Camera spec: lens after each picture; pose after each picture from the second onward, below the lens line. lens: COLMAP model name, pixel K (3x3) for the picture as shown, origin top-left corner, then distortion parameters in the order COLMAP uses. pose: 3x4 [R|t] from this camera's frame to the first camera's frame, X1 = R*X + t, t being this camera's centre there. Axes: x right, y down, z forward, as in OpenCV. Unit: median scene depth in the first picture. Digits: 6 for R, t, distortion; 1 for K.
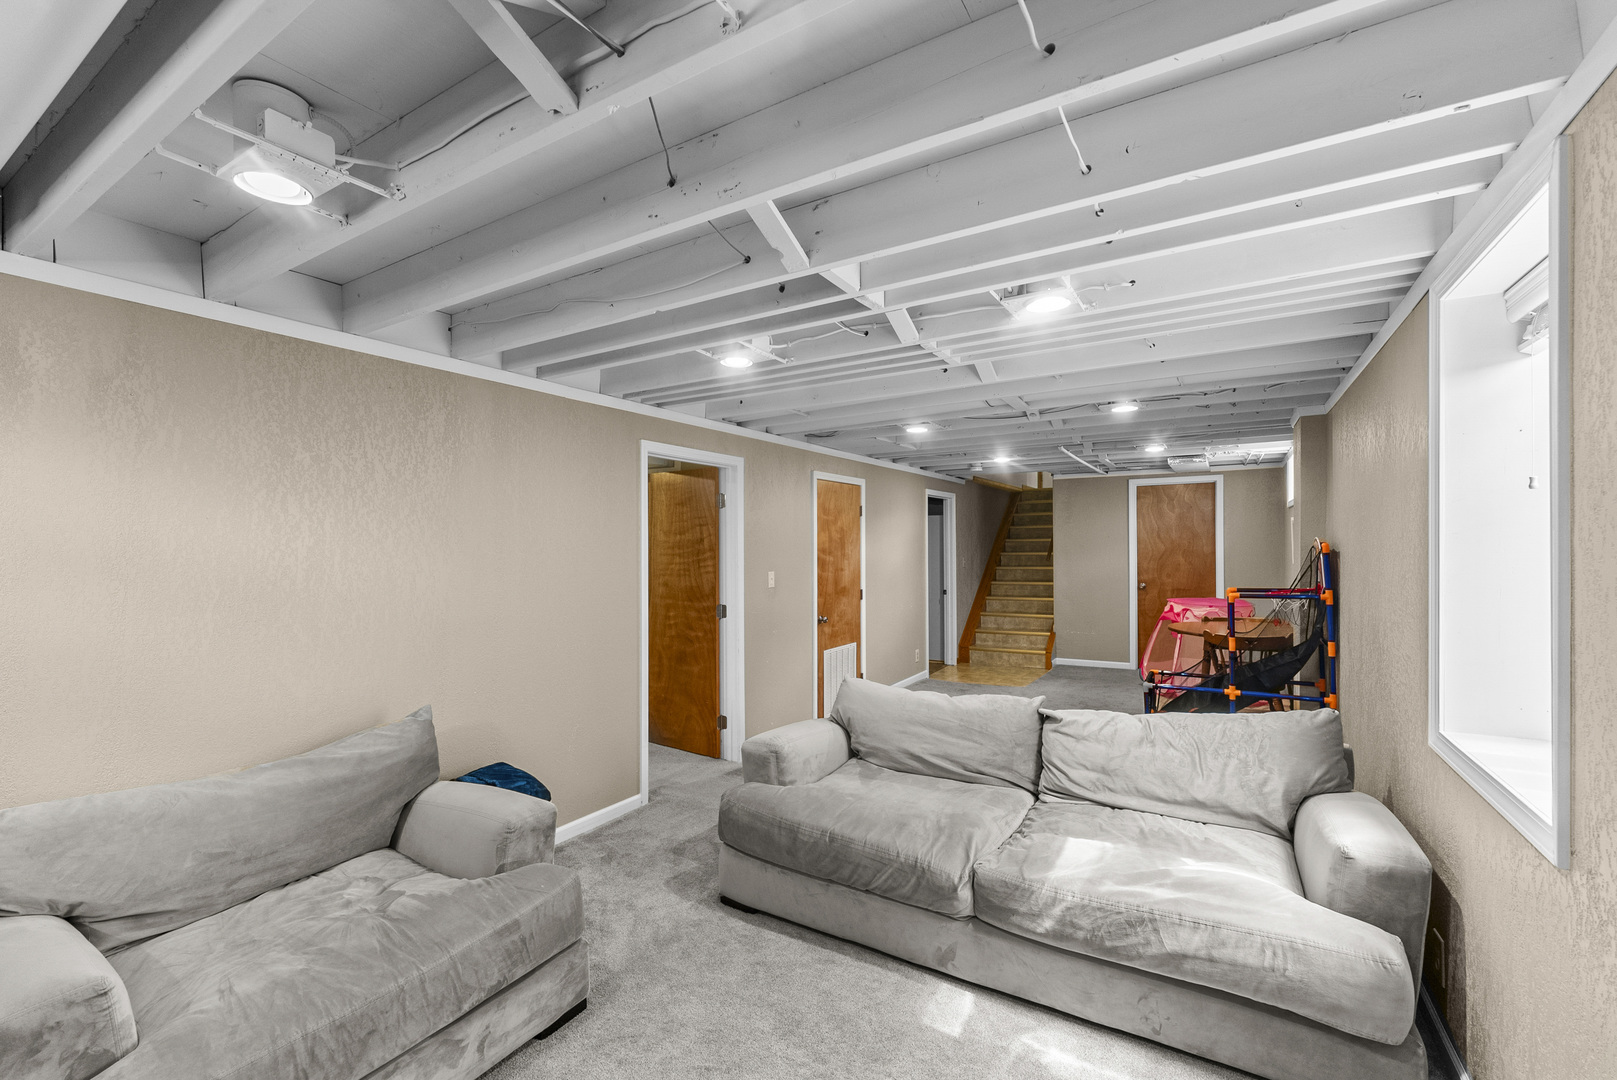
lens RADIAL K [[673.2, 0, 813.2], [0, 673.2, 546.1], [0, 0, 1]] dist [-0.003645, 0.000010]
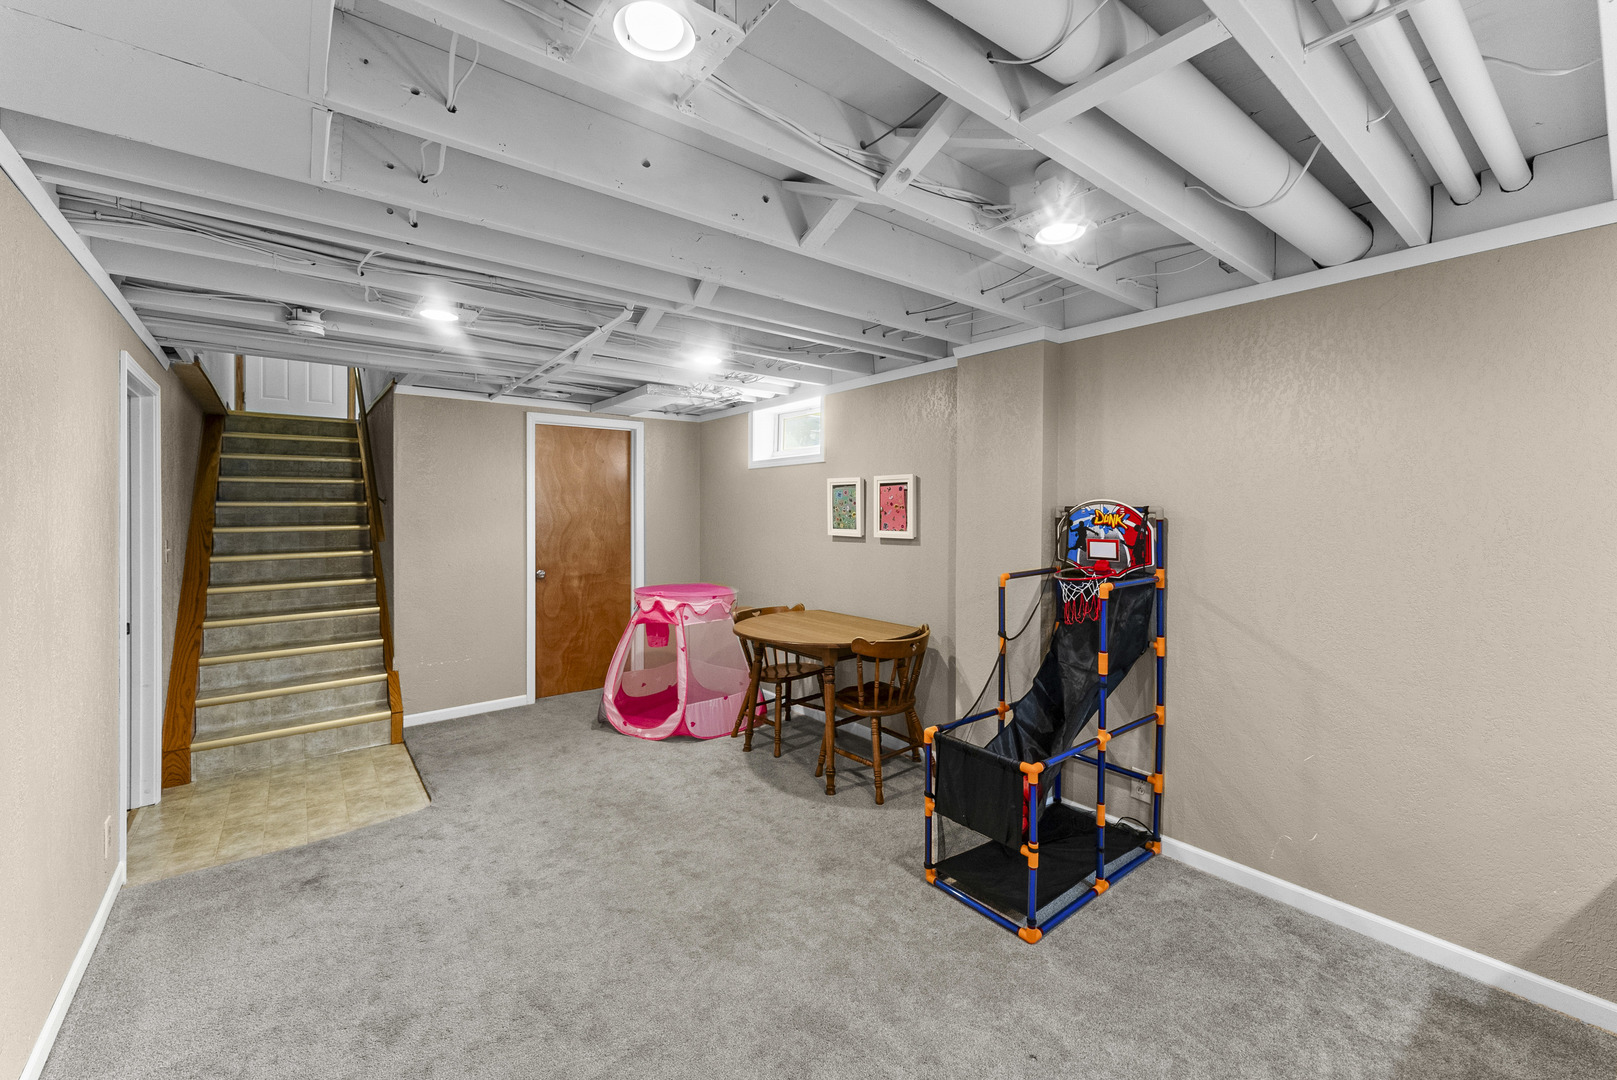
lens RADIAL K [[673.2, 0, 820.3], [0, 673.2, 509.0], [0, 0, 1]] dist [-0.003645, 0.000010]
pose [[0.332592, 0.007233, 0.943043, -0.048606], [0.001065, 0.999967, -0.008045, 0.000163], [-0.943070, 0.003681, 0.332573, 0.523853]]
